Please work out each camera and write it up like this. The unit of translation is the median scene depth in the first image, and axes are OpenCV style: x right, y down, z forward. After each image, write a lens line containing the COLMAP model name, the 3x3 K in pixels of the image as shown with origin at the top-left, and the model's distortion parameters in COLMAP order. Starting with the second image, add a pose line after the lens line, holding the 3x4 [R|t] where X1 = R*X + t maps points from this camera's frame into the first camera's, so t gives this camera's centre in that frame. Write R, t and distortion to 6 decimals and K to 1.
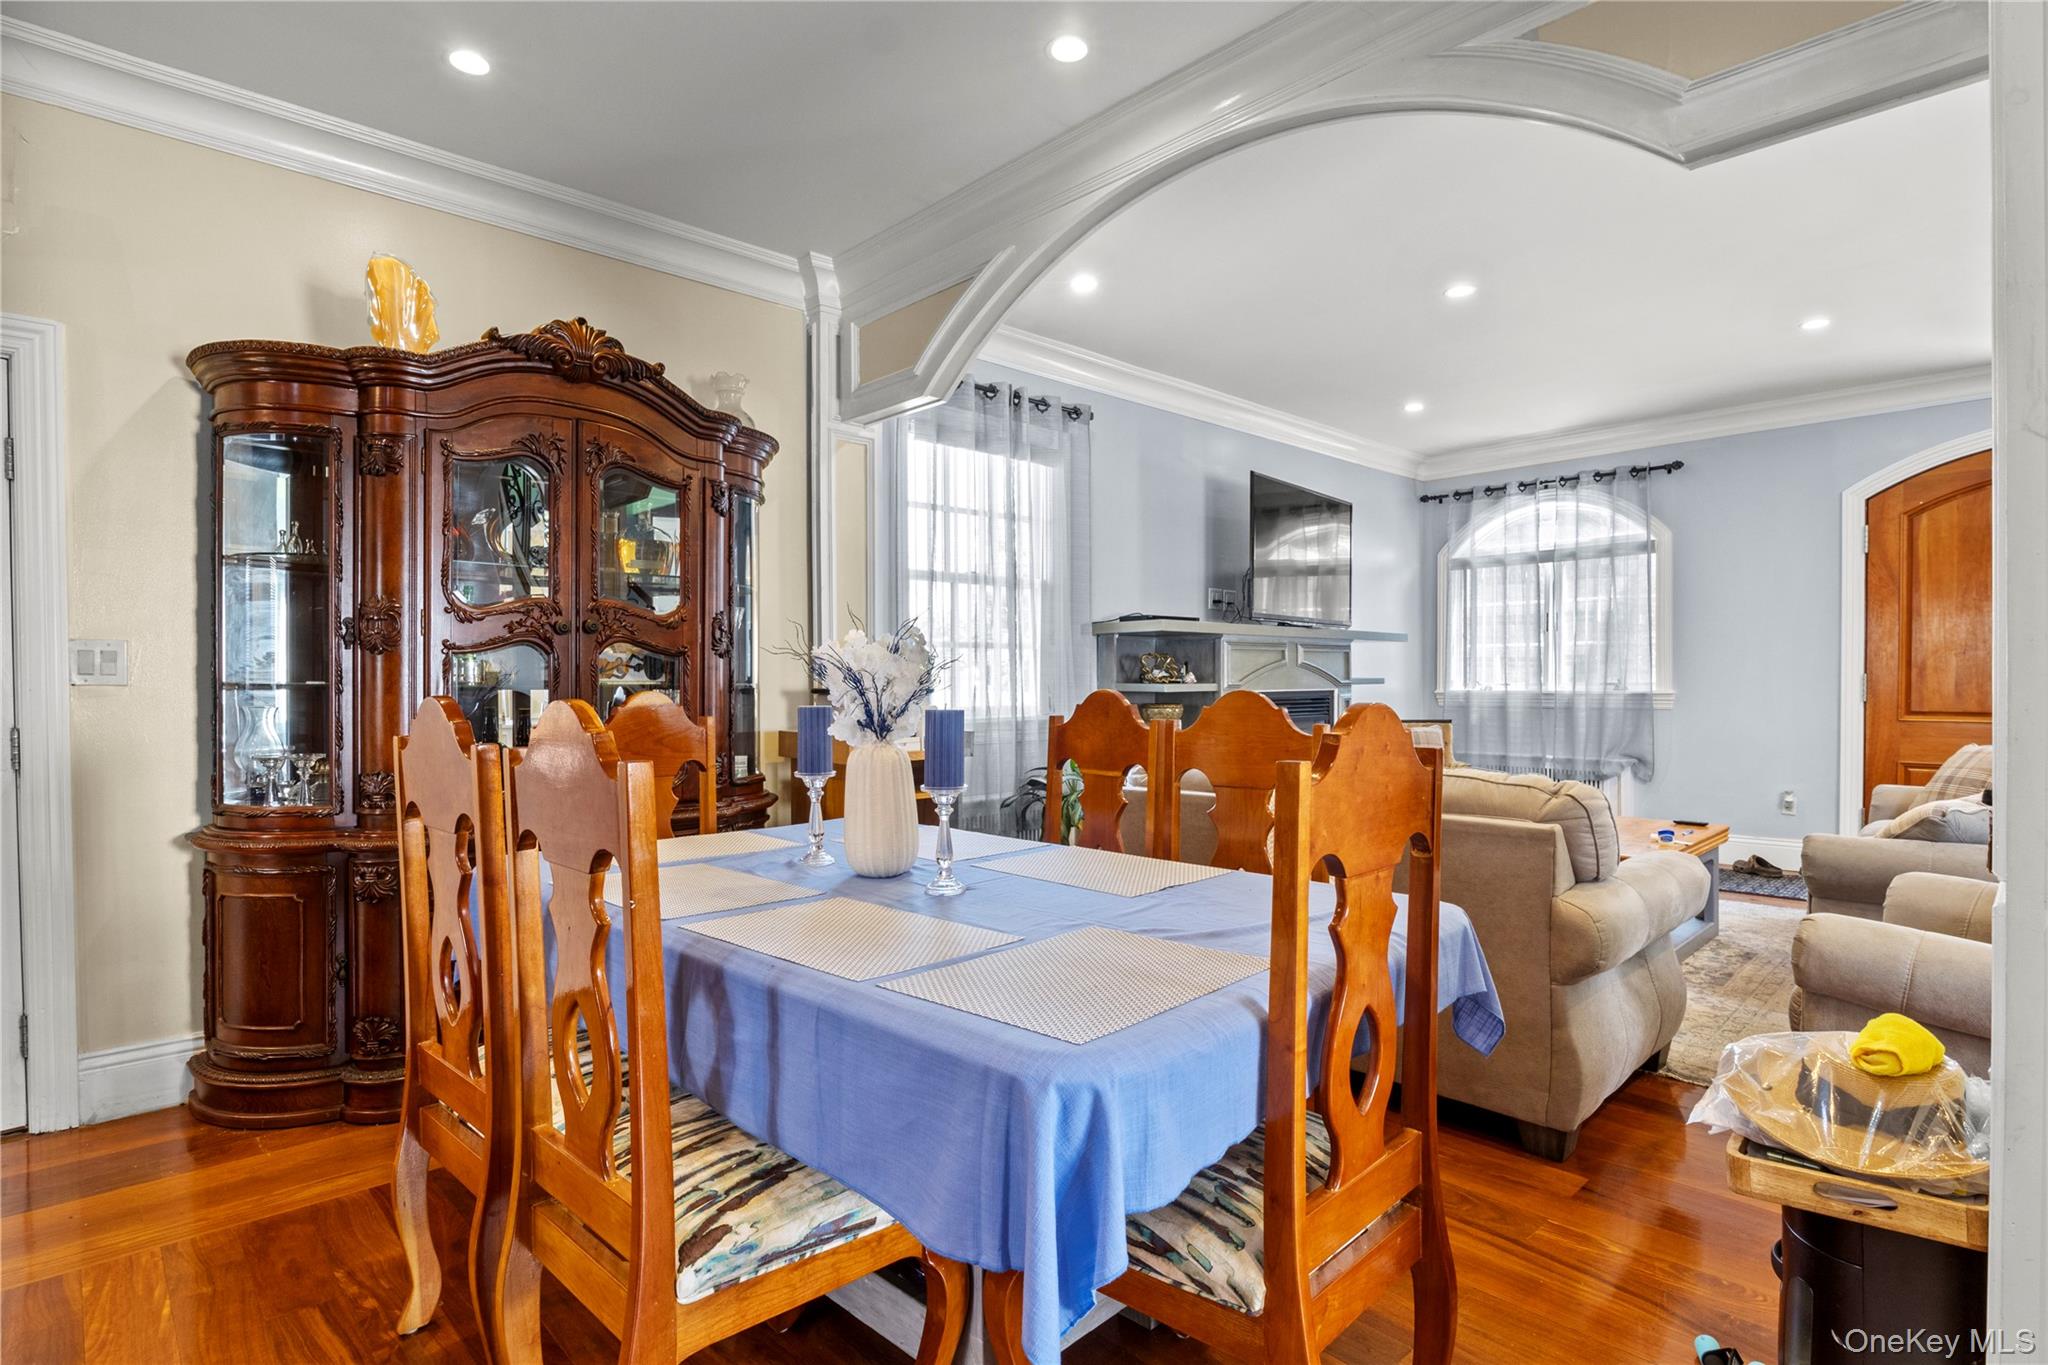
lens RADIAL K [[1046.4, 0, 1029.7], [0, 1046.4, 678.1], [0, 0, 1]] dist [-0.006041, -0.000897]
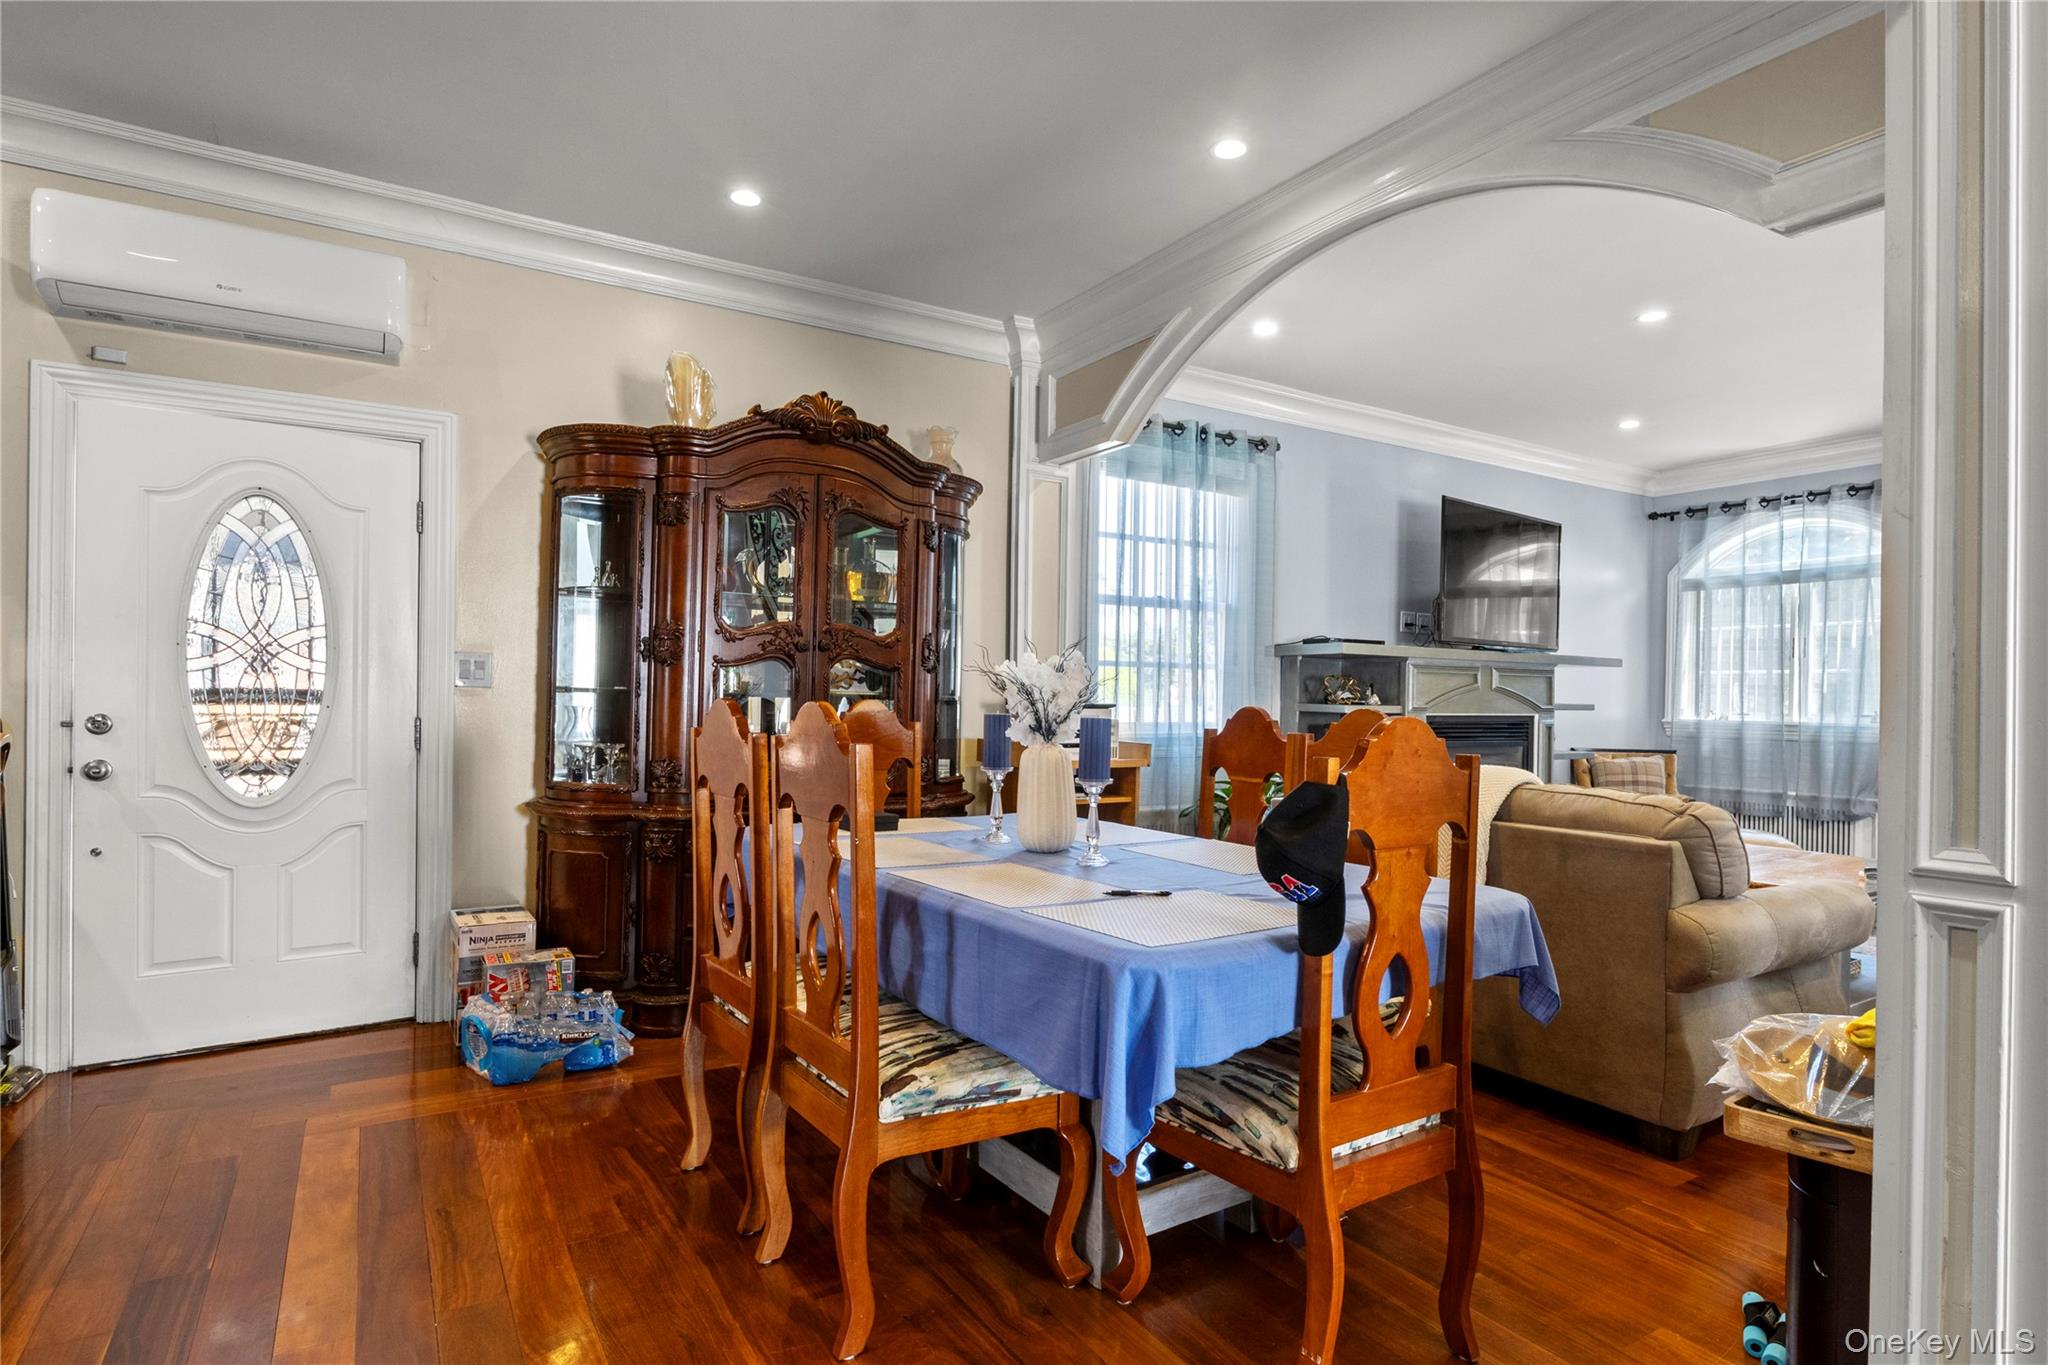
lens RADIAL K [[1043.0, 0, 1029.0], [0, 1043.0, 658.6], [0, 0, 1]] dist [-0.001757, -0.000606]
pose [[0.980638, 0.012564, -0.195426, 0.053354], [-0.019590, 0.999228, -0.034060, 0.002227], [0.194847, 0.037229, 0.980127, -0.151894]]
